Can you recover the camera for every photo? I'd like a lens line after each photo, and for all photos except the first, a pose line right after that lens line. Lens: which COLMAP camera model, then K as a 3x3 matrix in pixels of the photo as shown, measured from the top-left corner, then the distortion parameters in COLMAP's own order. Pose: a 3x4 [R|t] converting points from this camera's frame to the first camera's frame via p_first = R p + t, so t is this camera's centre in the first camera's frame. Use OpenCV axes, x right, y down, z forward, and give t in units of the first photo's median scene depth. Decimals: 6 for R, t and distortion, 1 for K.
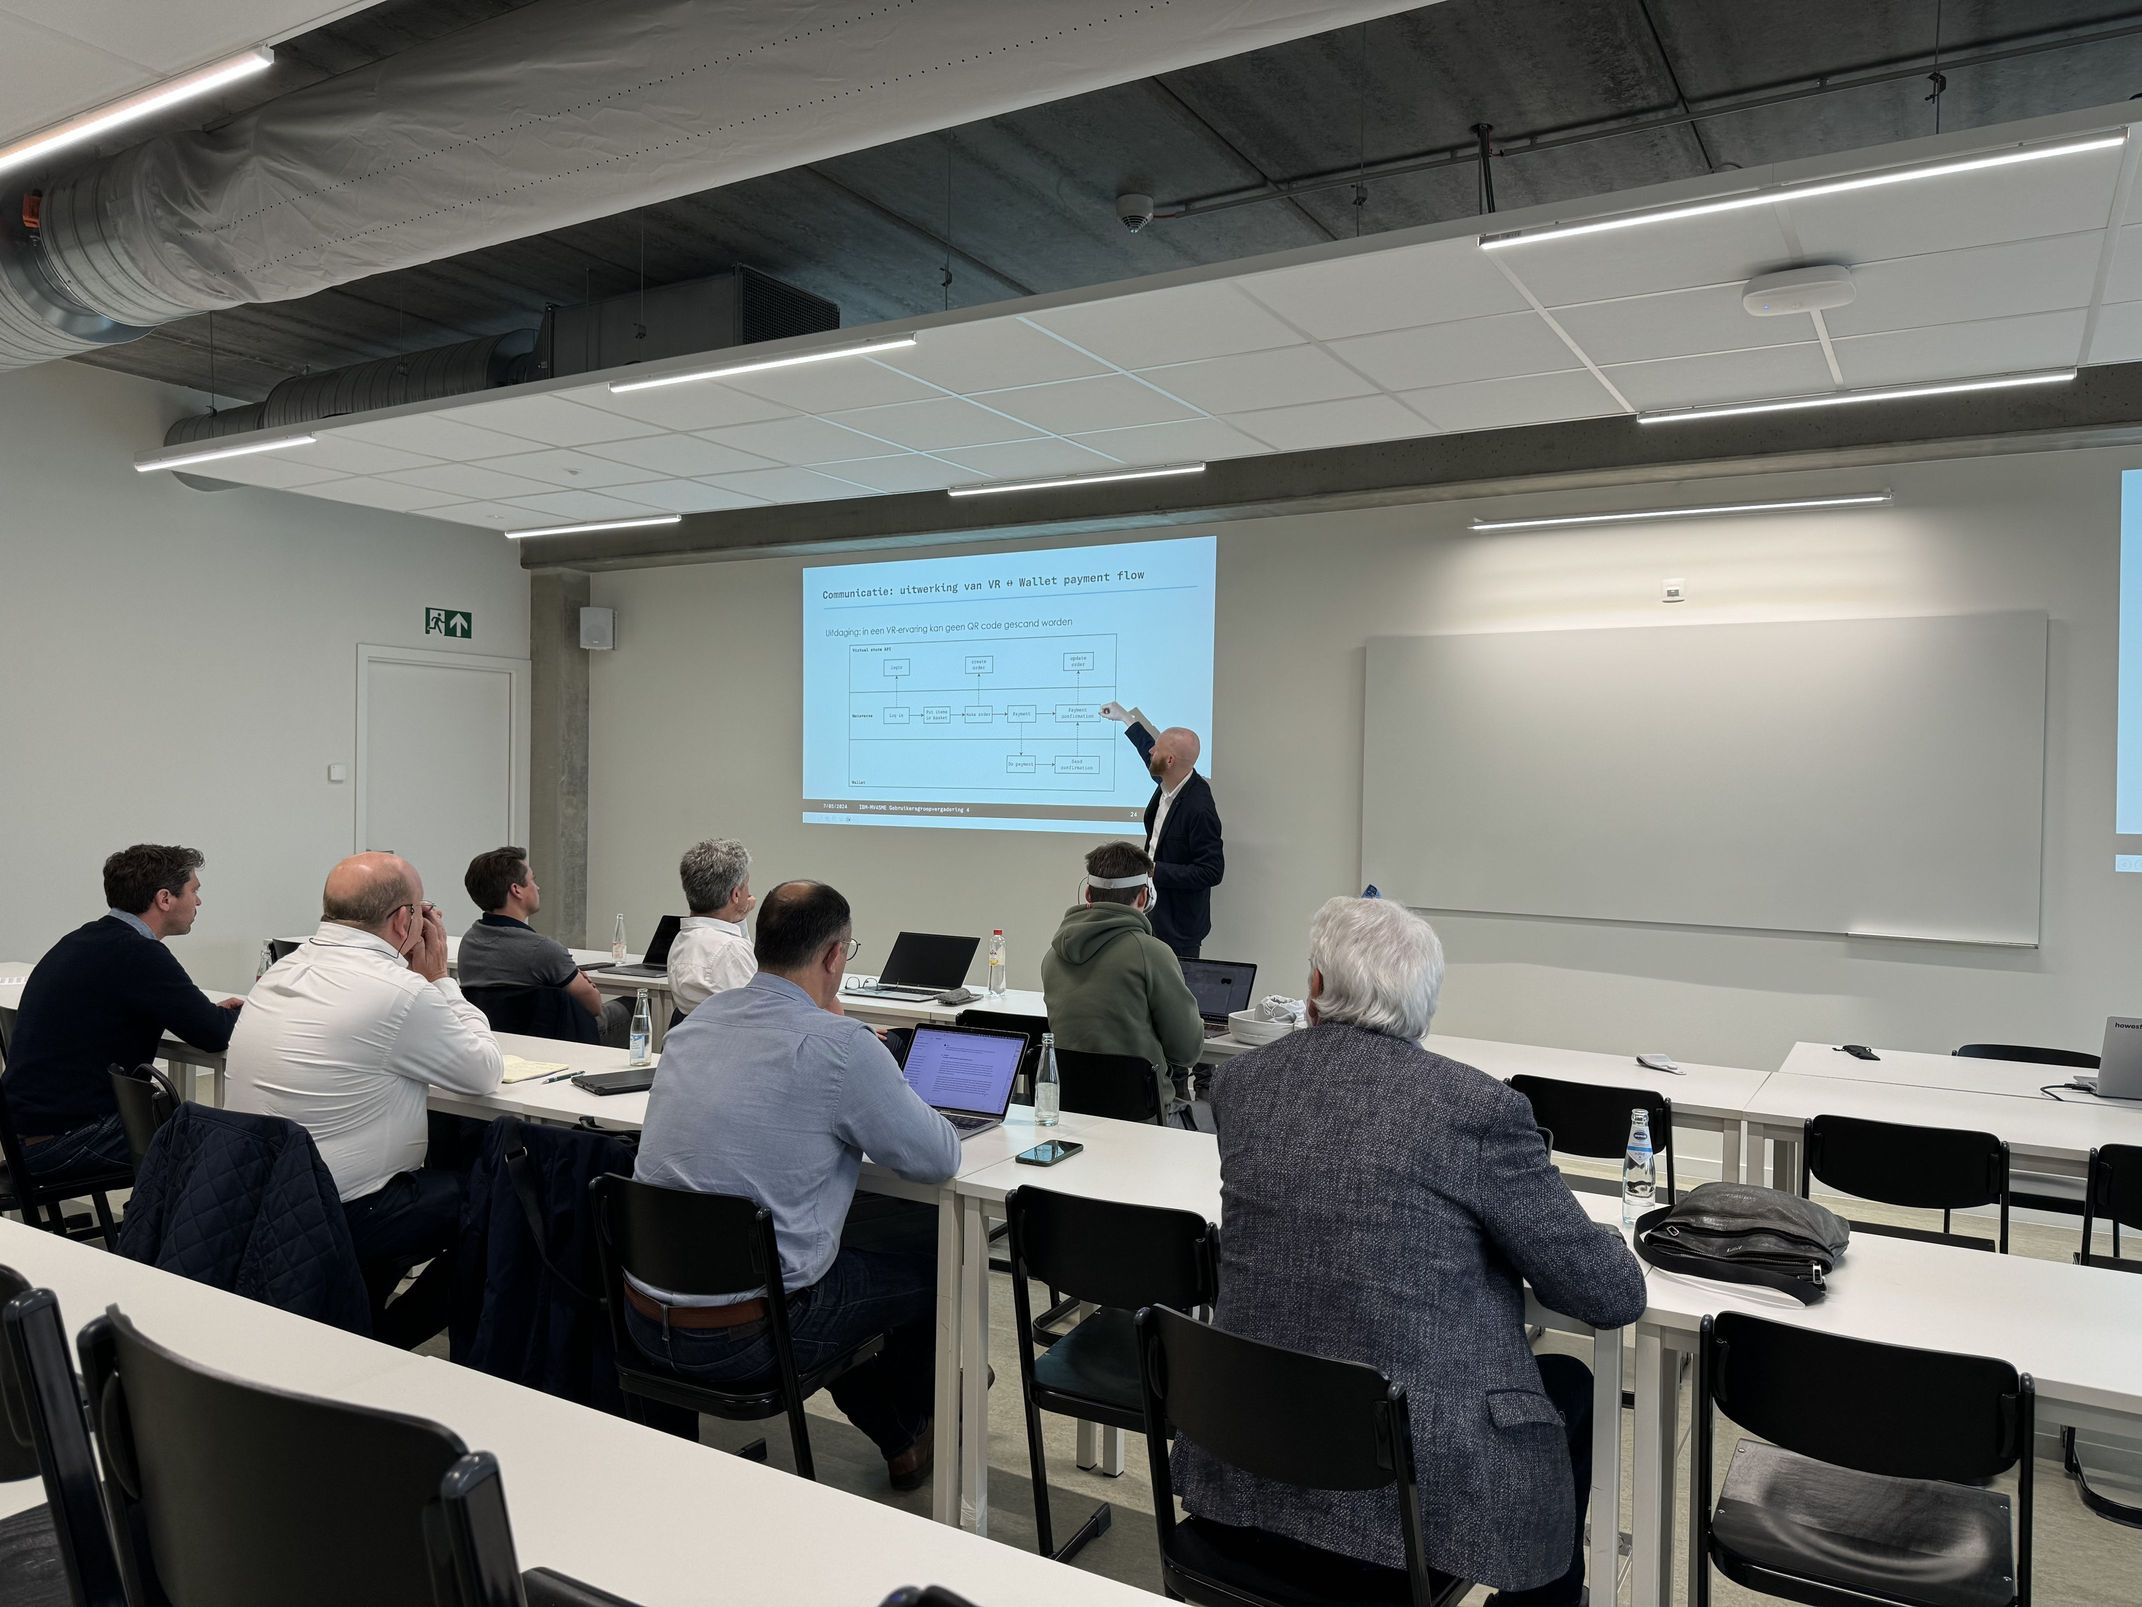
lens RADIAL K [[1510.6, 0, 1087.3], [0, 1510.6, 789.8], [0, 0, 1]] dist [0.055036, -0.063615]
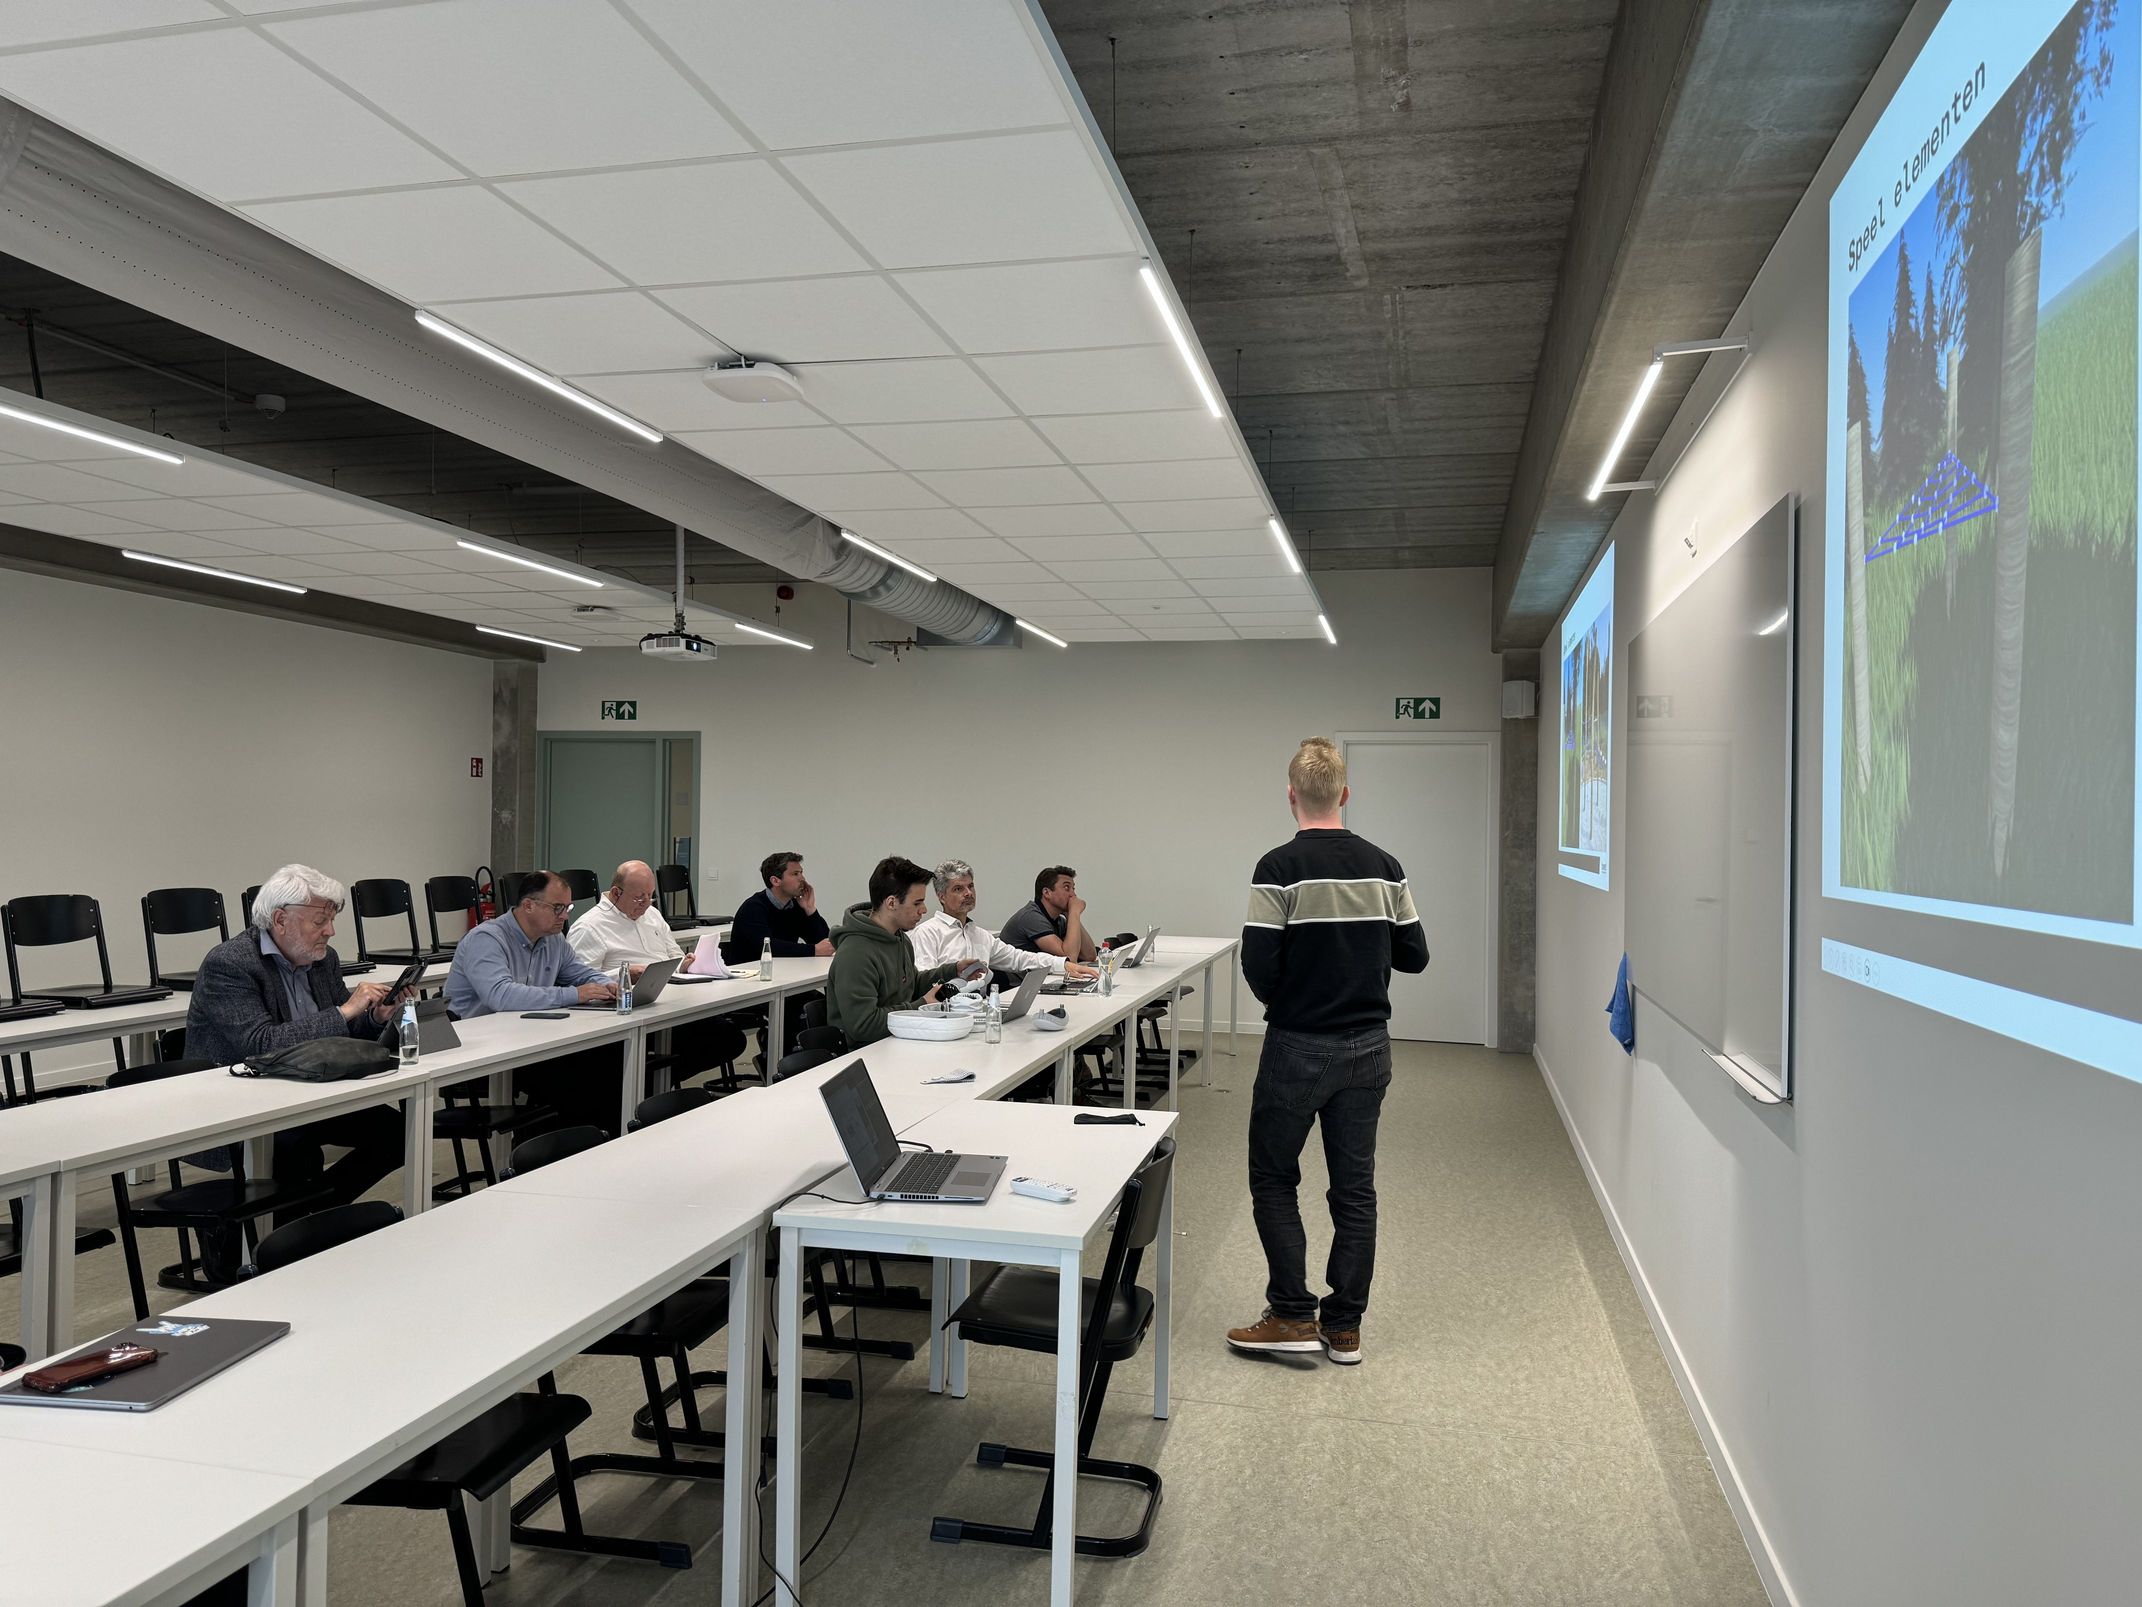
lens RADIAL K [[1510.6, 0, 1067.3], [0, 1510.6, 801.1], [0, 0, 1]] dist [0.055036, -0.063615]
pose [[0.297503, -0.025929, -0.954369, 0.704237], [-0.017867, 0.999305, -0.032720, 0.012384], [0.954554, 0.026786, 0.296833, 0.381860]]
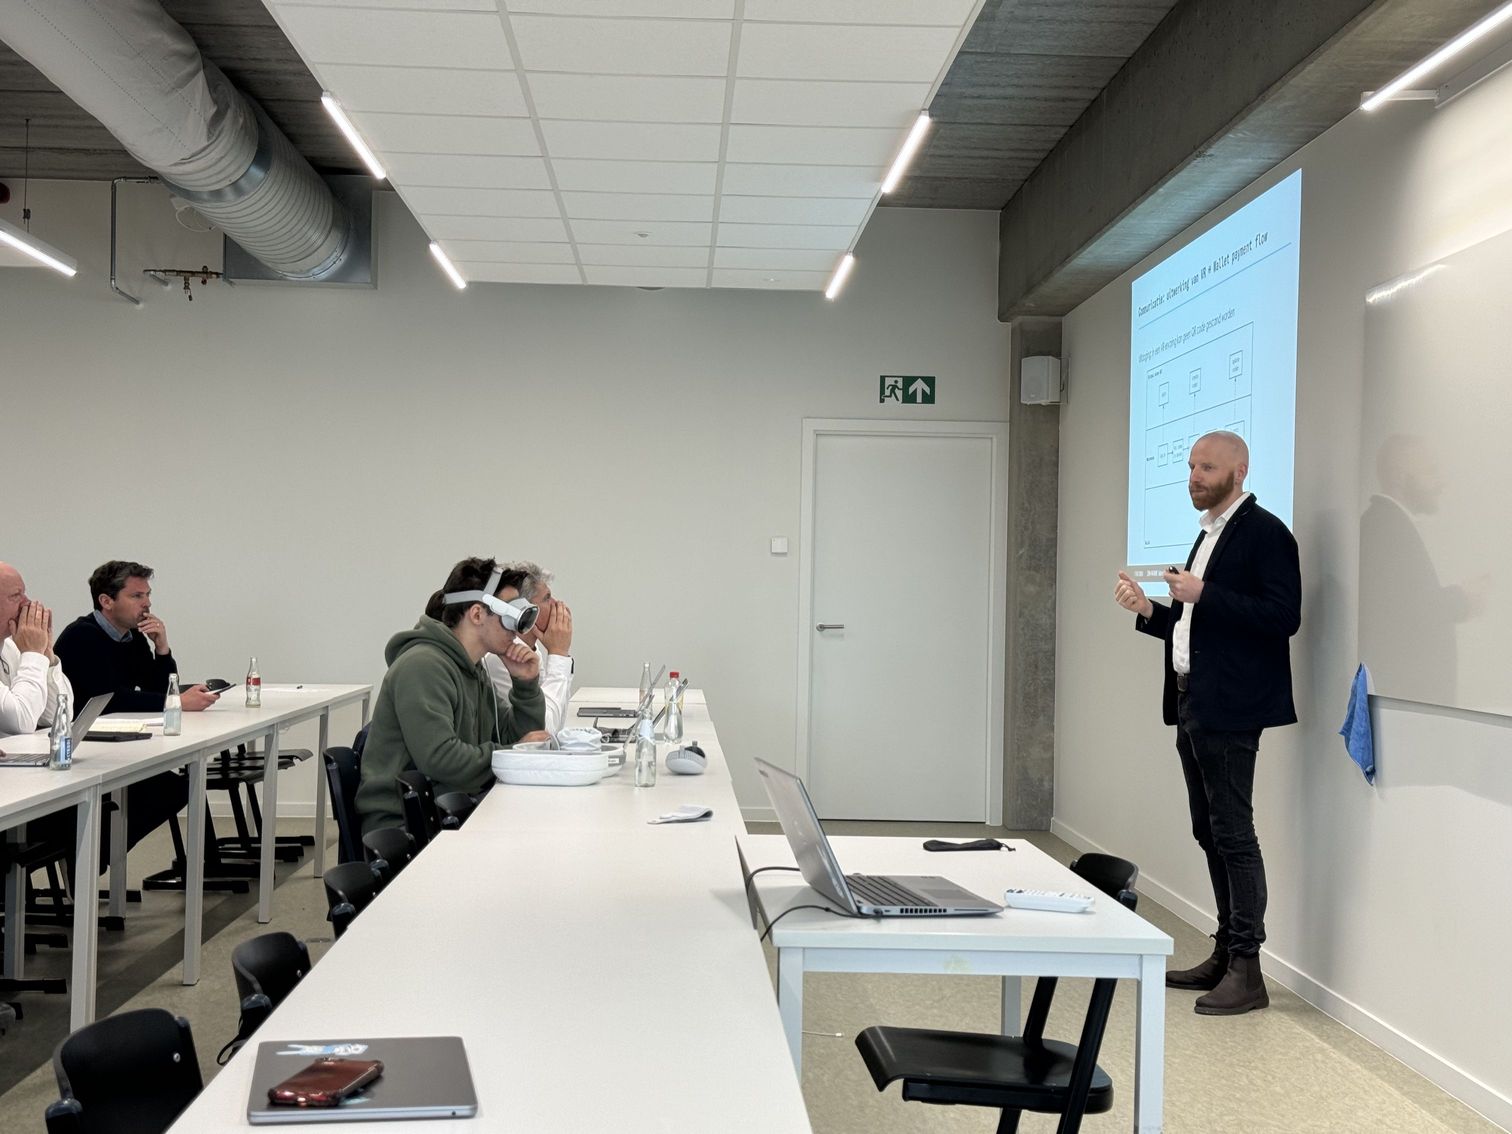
lens RADIAL K [[2120.0, 0, 758.2], [0, 2120.0, 576.0], [0, 0, 1]] dist [0.165615, 0.000000]
pose [[0.549599, -0.010357, -0.835365, 0.673208], [-0.015212, 0.999633, -0.022402, 0.040688], [0.835290, 0.025020, 0.549240, 0.202970]]
